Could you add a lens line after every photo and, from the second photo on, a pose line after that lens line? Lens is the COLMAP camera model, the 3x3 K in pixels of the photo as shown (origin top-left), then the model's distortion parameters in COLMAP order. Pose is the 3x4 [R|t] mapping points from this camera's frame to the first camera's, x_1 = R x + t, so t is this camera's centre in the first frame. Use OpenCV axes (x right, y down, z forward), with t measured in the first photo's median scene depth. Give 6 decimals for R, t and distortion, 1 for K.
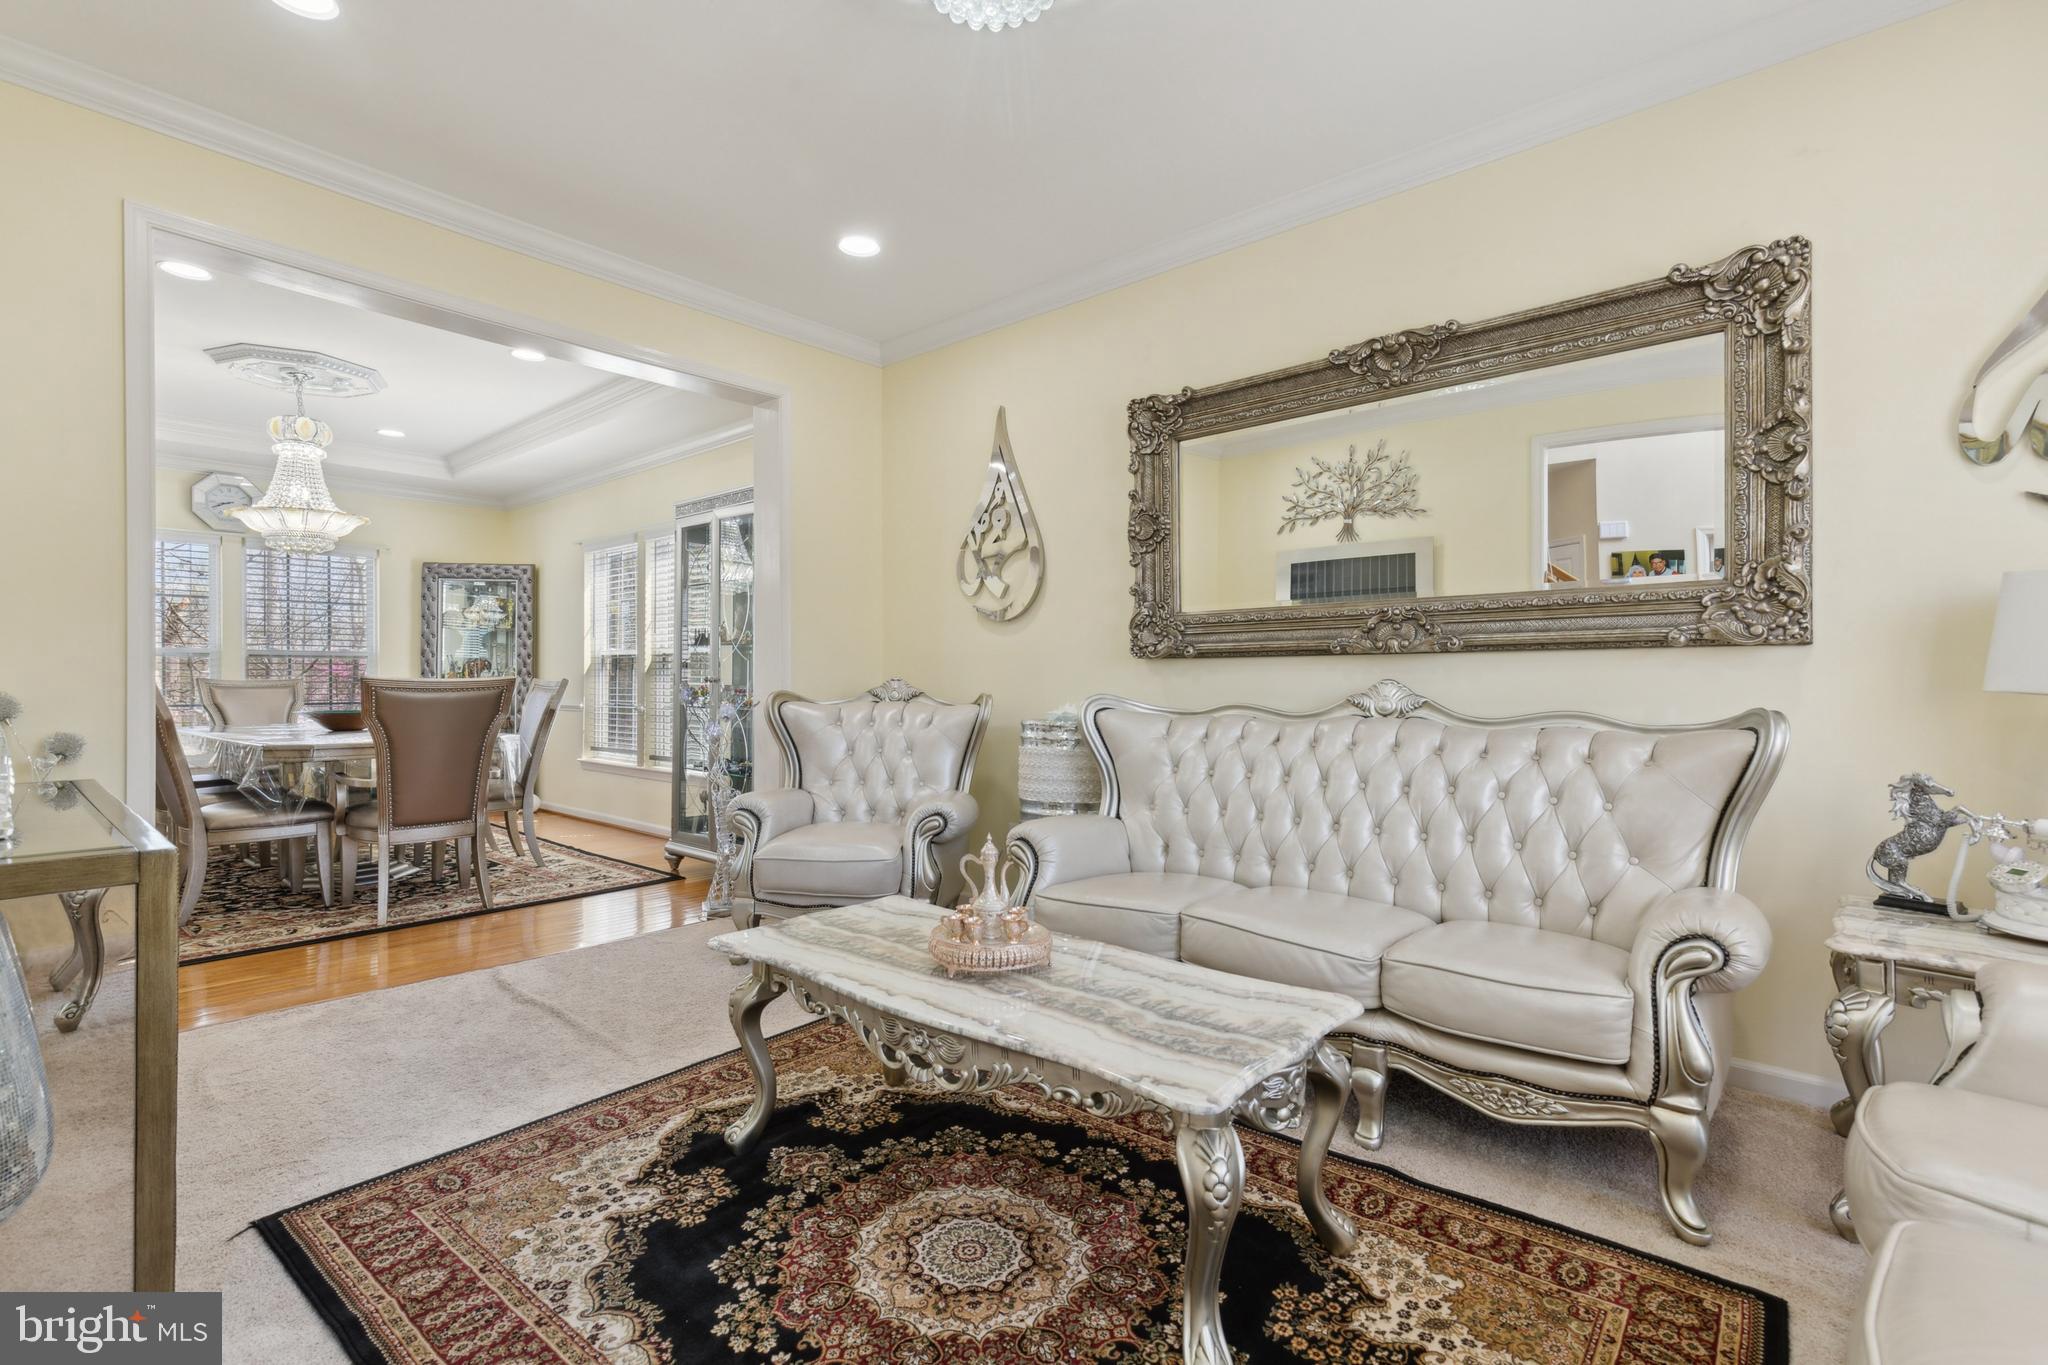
lens RADIAL K [[938.2, 0, 1023.9], [0, 938.2, 675.4], [0, 0, 1]] dist [0.005590, -0.000603]
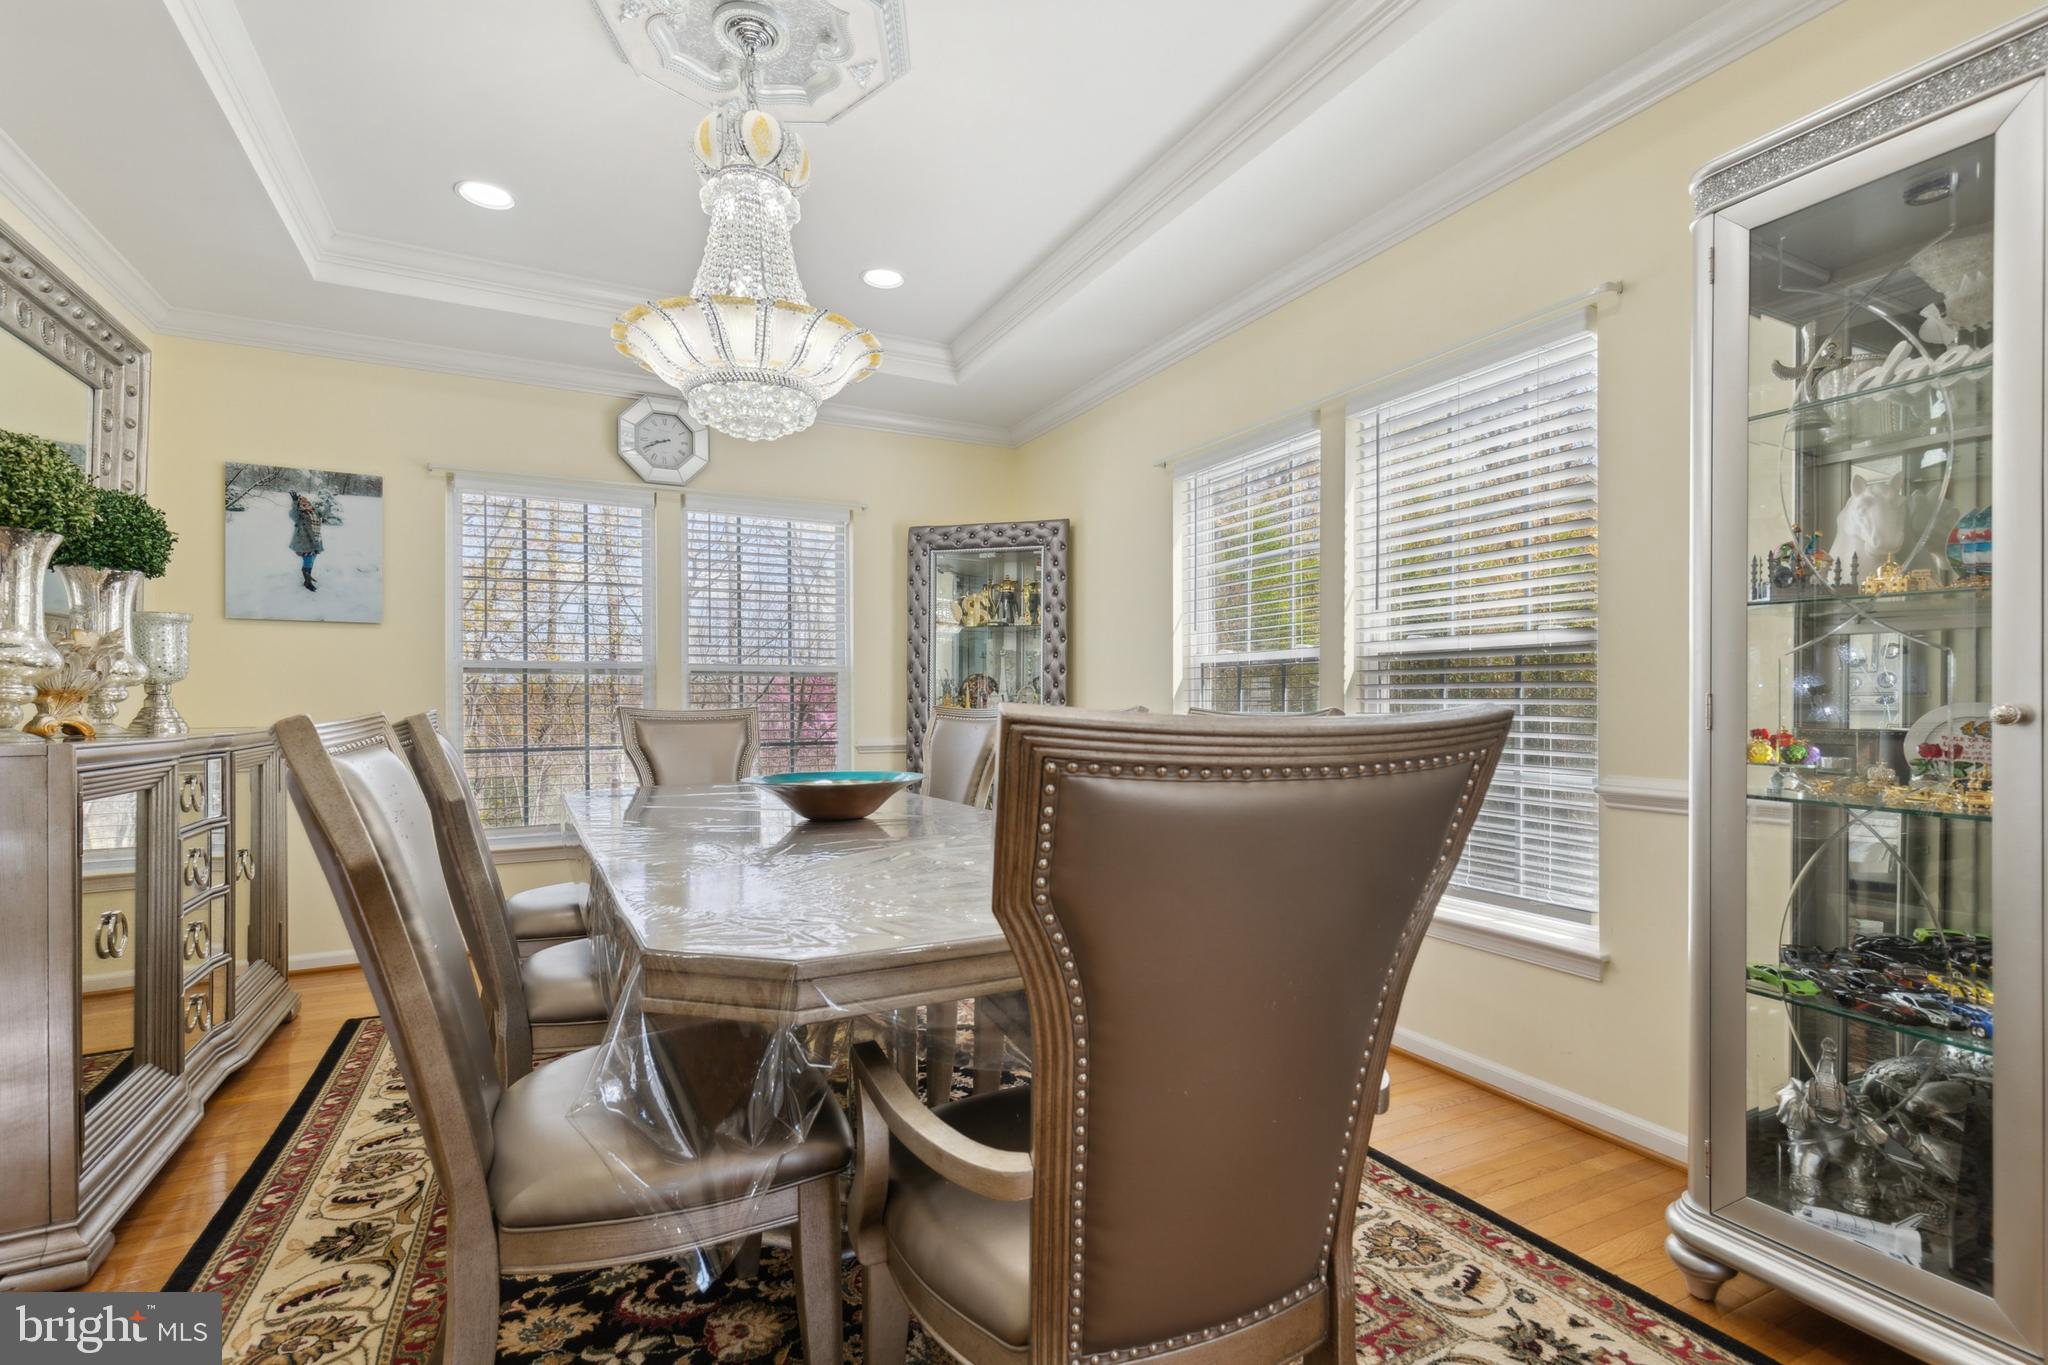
lens RADIAL K [[938.2, 0, 1021.9], [0, 938.2, 698.6], [0, 0, 1]] dist [0.005590, -0.000603]
pose [[0.928833, -0.003897, -0.370478, -0.343340], [0.003225, 0.999992, -0.002434, 0.000053], [0.370484, 0.001065, 0.928838, 0.447904]]
